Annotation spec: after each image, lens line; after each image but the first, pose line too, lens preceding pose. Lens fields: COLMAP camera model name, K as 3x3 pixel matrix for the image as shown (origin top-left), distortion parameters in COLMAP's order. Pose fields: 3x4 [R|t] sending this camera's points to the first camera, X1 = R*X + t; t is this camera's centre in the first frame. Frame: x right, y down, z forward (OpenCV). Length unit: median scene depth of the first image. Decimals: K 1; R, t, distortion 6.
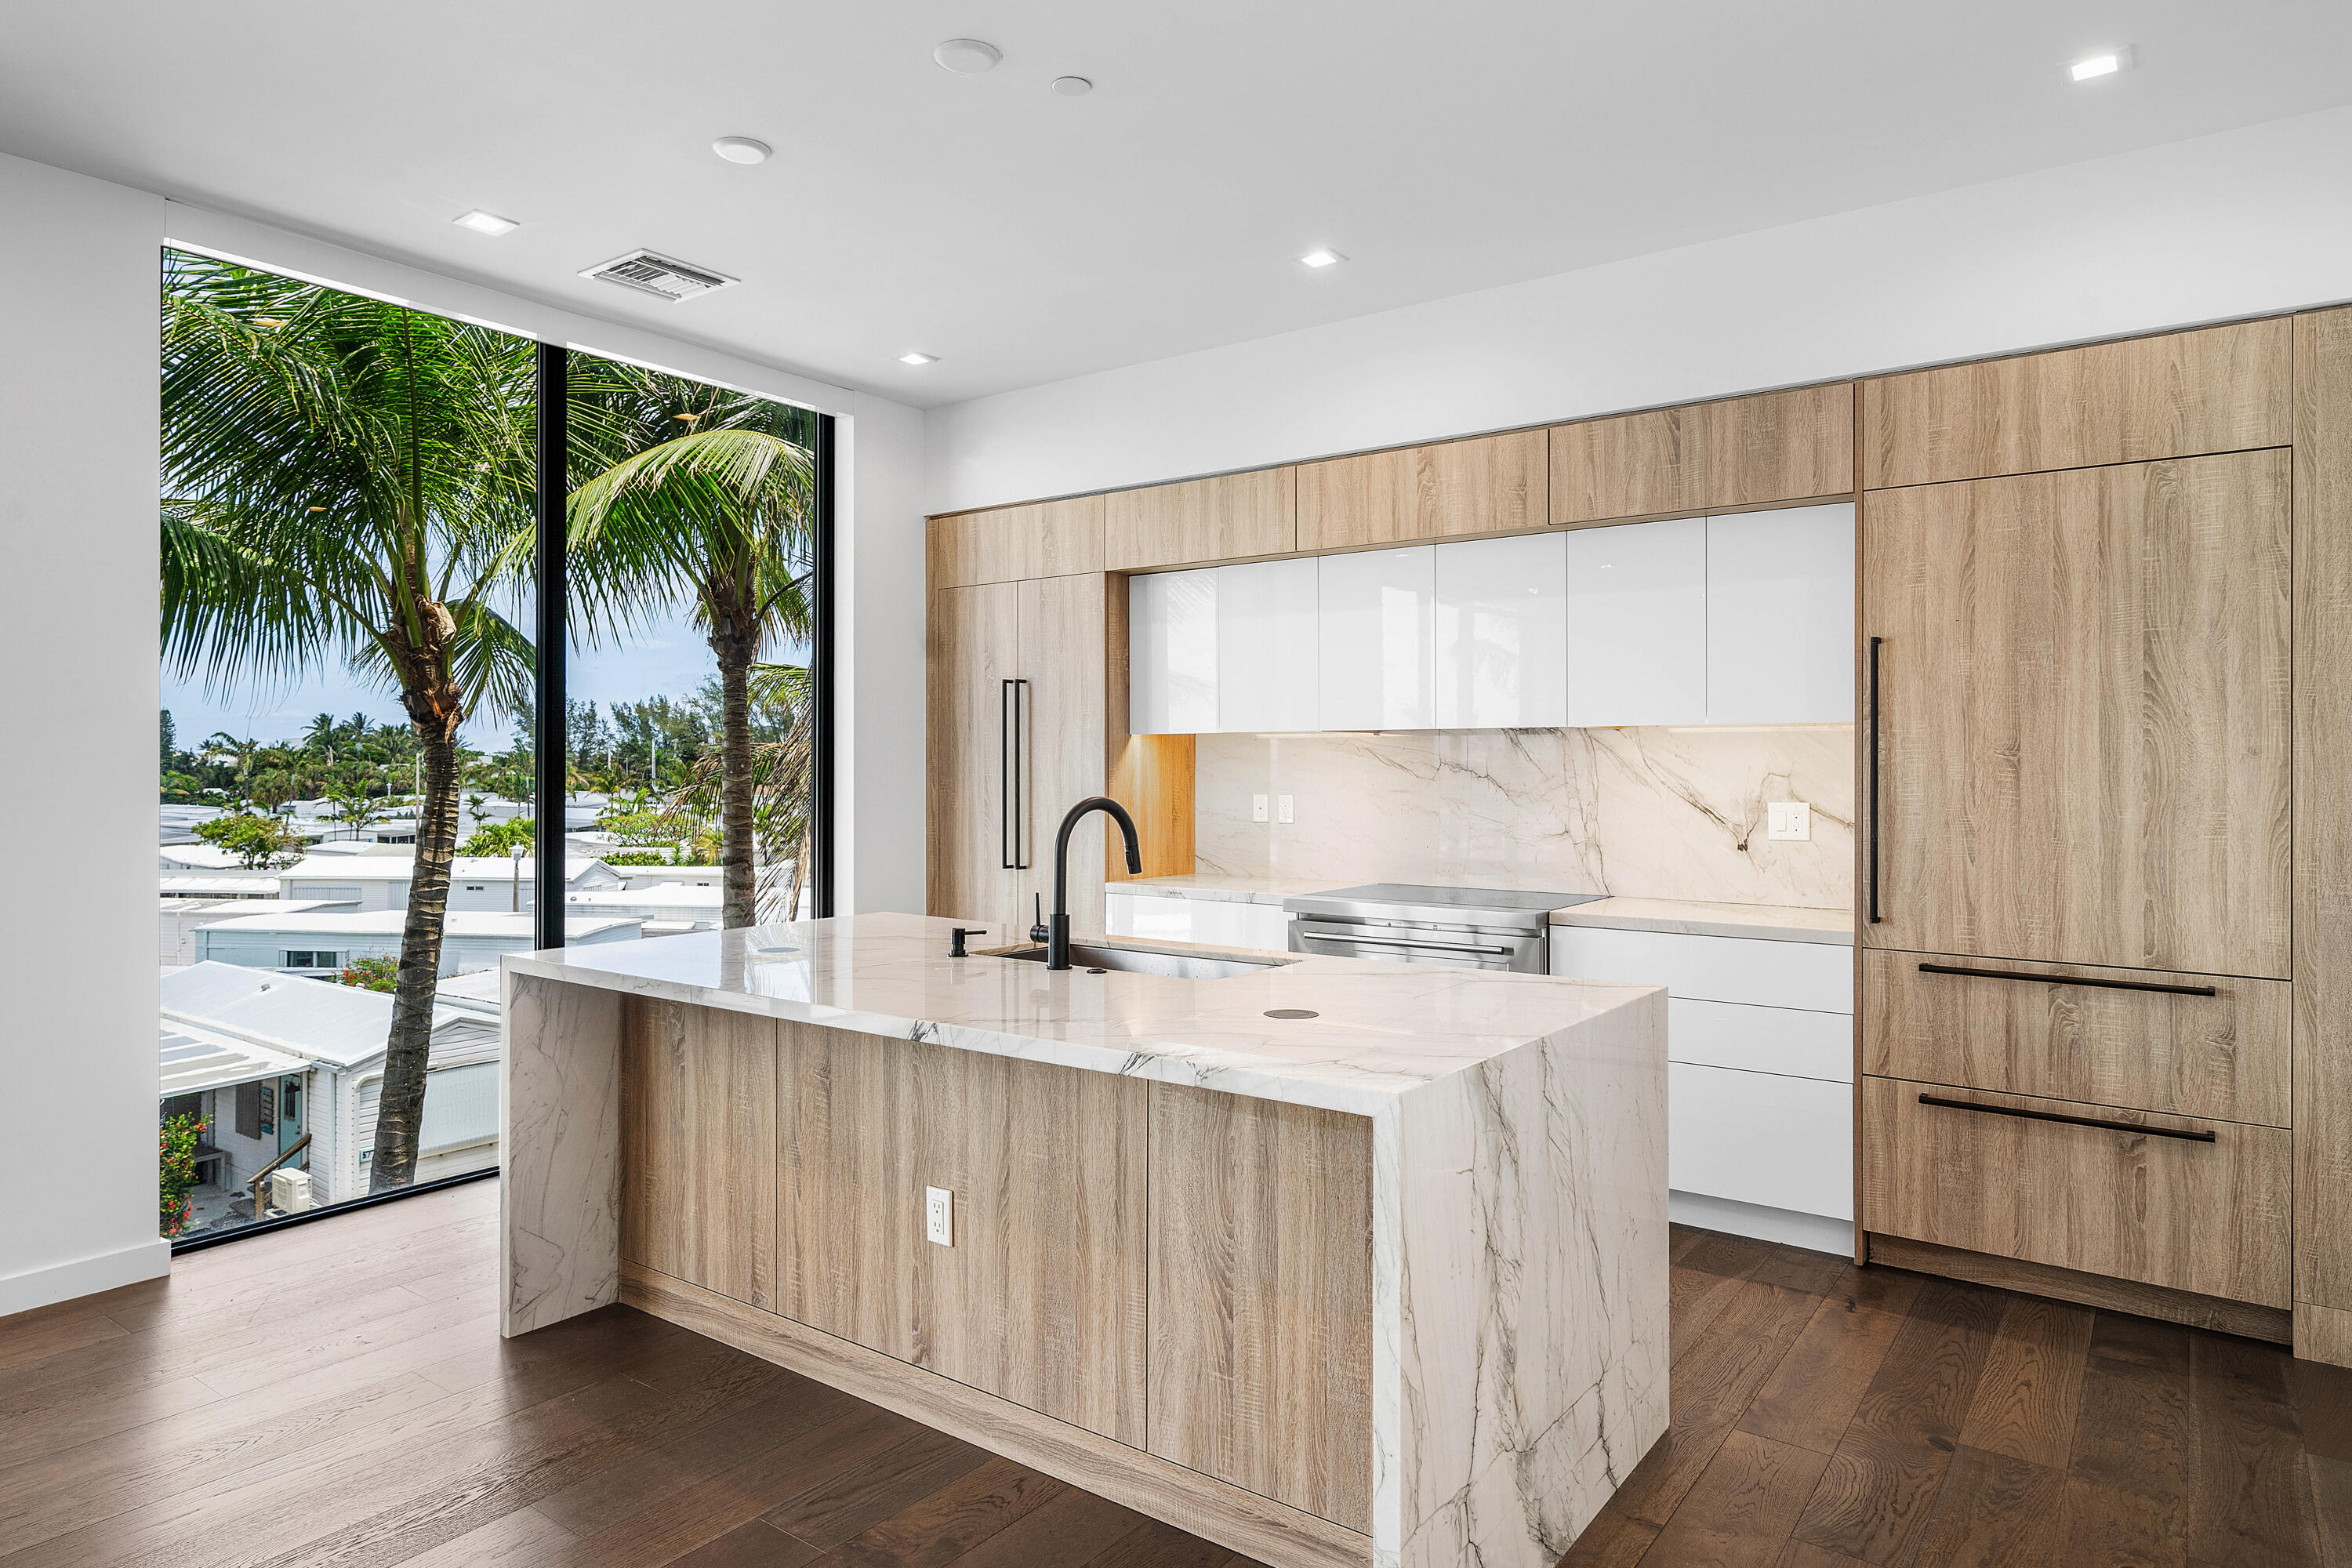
lens RADIAL K [[1353.8, 0, 1173.0], [0, 1353.8, 769.0], [0, 0, 1]] dist [0.000118, 0.000366]
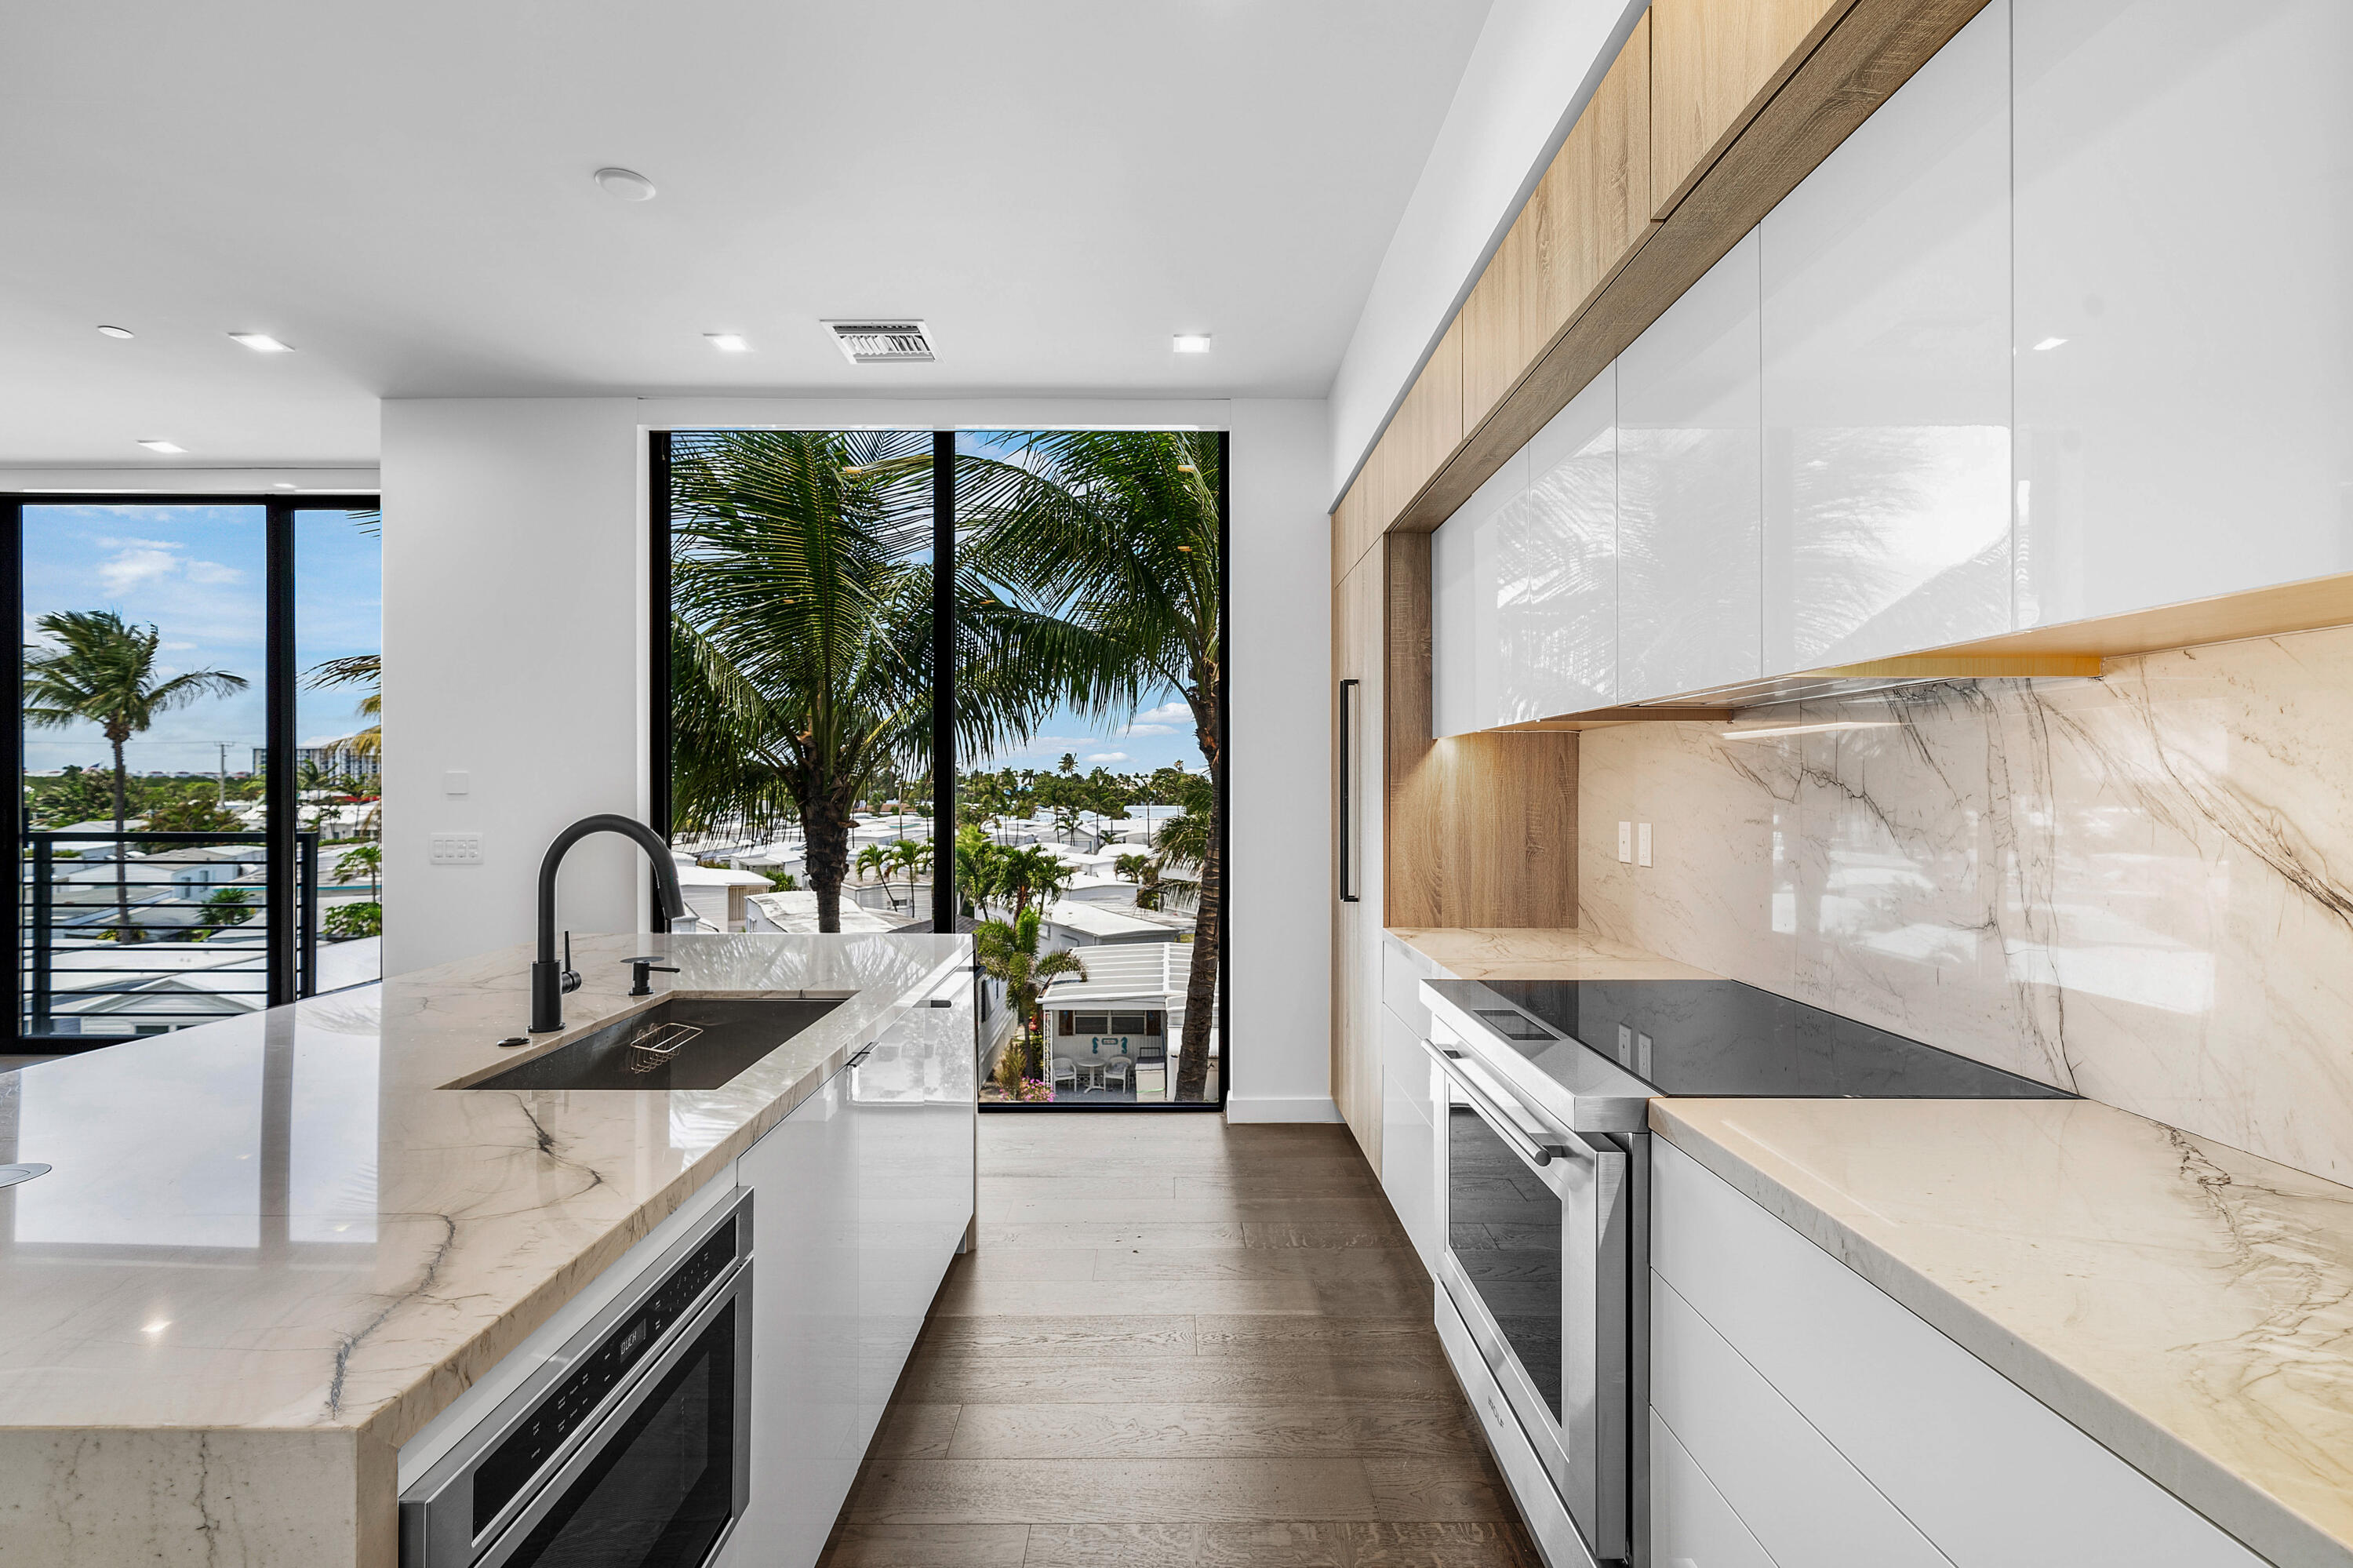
lens RADIAL K [[1064.4, 0, 1174.2], [0, 1064.4, 789.3], [0, 0, 1]] dist [0.003687, 0.000649]
pose [[0.596940, 0.001649, -0.802284, 0.383706], [-0.001366, 0.999999, 0.001039, 0.003043], [0.802285, 0.000476, 0.596941, 0.551329]]
